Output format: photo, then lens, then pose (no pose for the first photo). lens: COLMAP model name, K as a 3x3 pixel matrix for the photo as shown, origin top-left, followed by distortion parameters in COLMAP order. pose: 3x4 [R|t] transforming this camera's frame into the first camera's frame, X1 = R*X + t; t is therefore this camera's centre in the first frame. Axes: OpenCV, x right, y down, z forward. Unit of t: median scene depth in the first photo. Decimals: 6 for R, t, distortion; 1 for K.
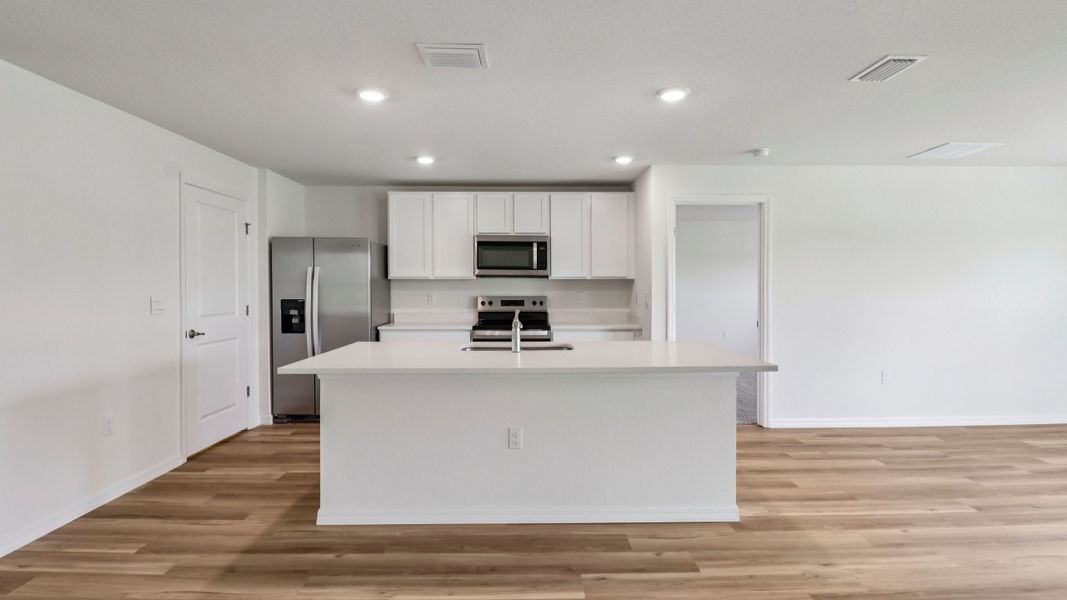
lens RADIAL K [[509.0, 0, 535.2], [0, 509.0, 288.2], [0, 0, 1]] dist [-0.000954, -0.001454]
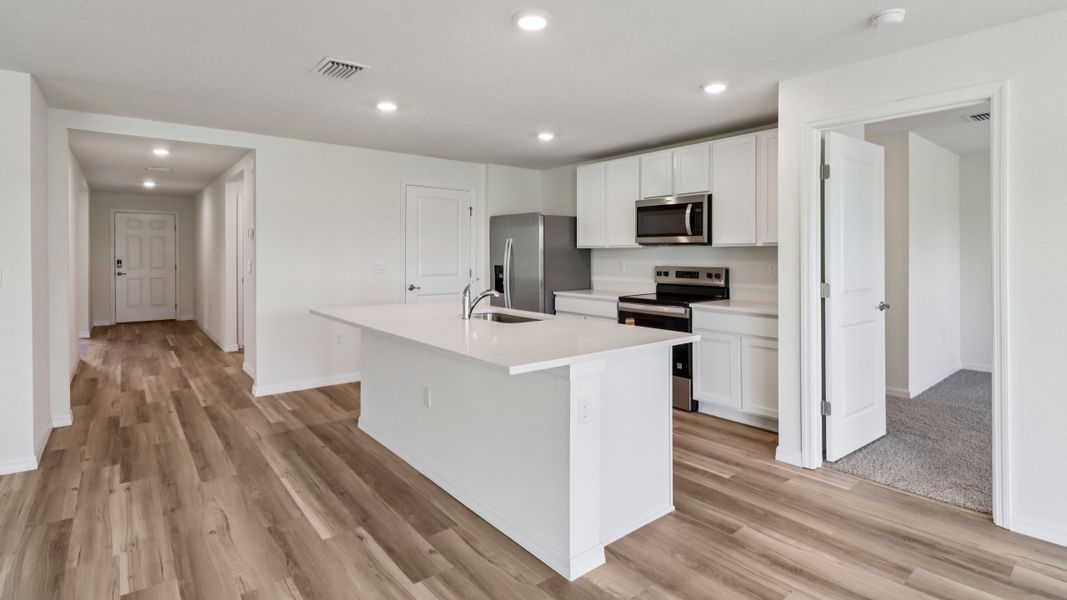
lens RADIAL K [[505.1, 0, 540.0], [0, 505.1, 260.9], [0, 0, 1]] dist [-0.006447, -0.001076]
pose [[0.623125, 0.010712, -0.782049, 0.547426], [-0.003704, 0.999935, 0.010745, -0.002869], [0.782113, -0.003799, 0.623125, 0.306650]]
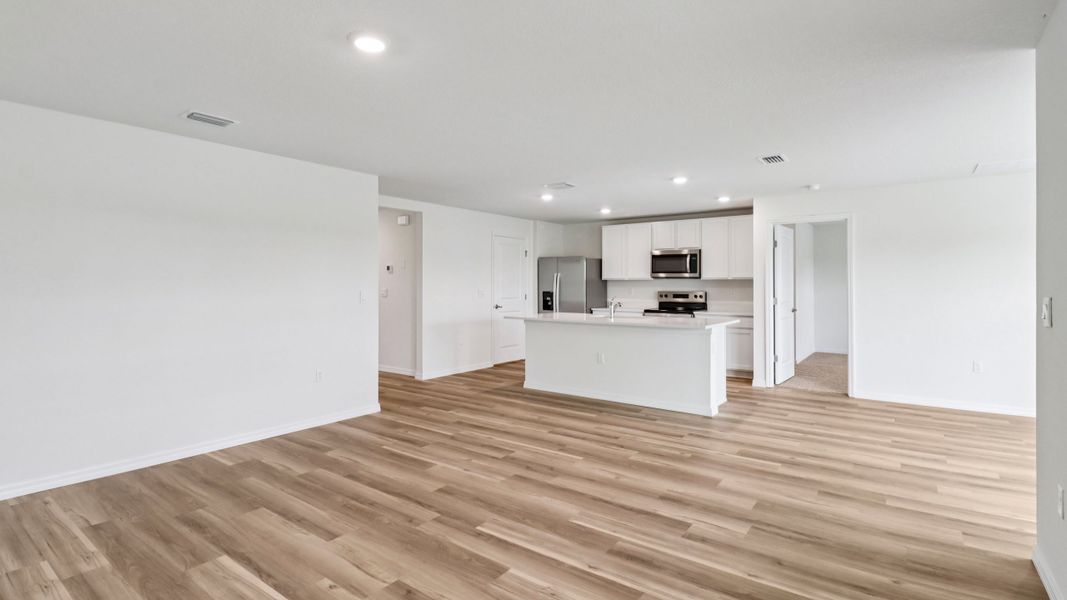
lens RADIAL K [[509.0, 0, 535.2], [0, 509.0, 288.2], [0, 0, 1]] dist [-0.000954, -0.001454]
pose [[0.794677, 0.005869, -0.607004, 0.582723], [-0.004783, 0.999983, 0.003406, 0.004313], [0.607014, 0.000197, 0.794691, -0.461208]]
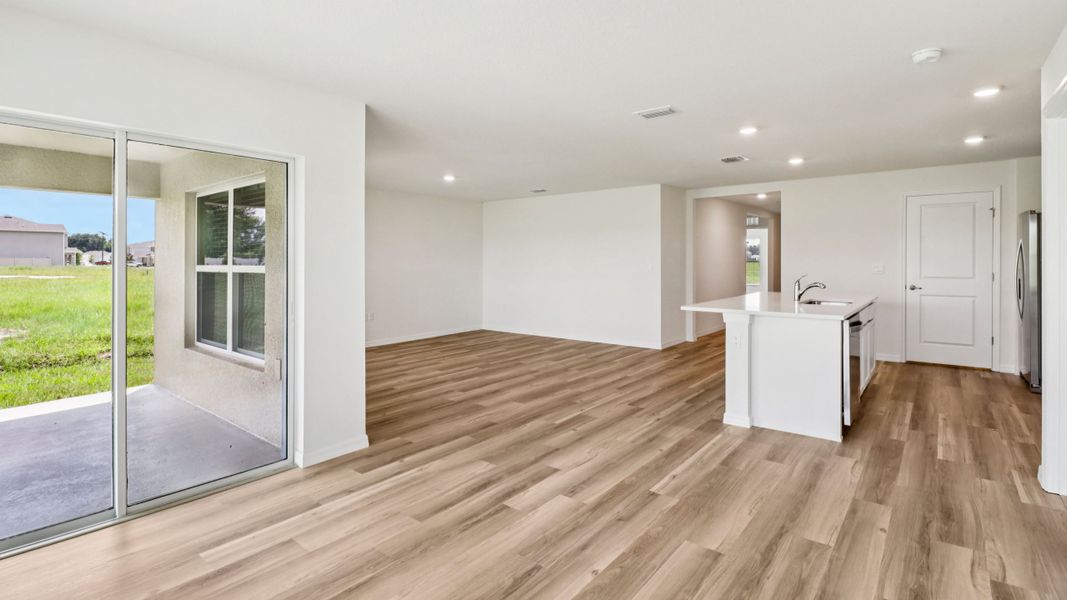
lens RADIAL K [[505.1, 0, 540.0], [0, 505.1, 260.9], [0, 0, 1]] dist [-0.006447, -0.001076]
pose [[-0.643209, -0.004657, -0.765677, 1.062240], [-0.004362, 0.999988, -0.002418, 0.010605], [0.765679, 0.001784, -0.643221, 0.892048]]
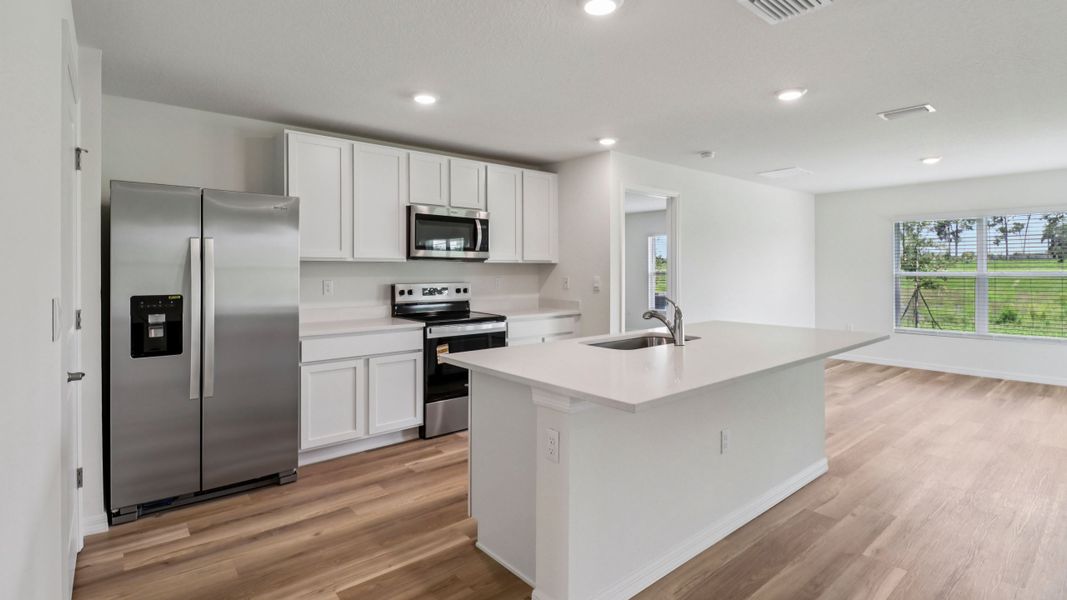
lens RADIAL K [[511.4, 0, 538.5], [0, 511.4, 270.1], [0, 0, 1]] dist [-0.003990, -0.001283]
pose [[0.774558, -0.001396, 0.632501, -0.504778], [0.004232, 0.999987, -0.002976, -0.002273], [-0.632489, 0.004982, 0.774554, 0.297556]]
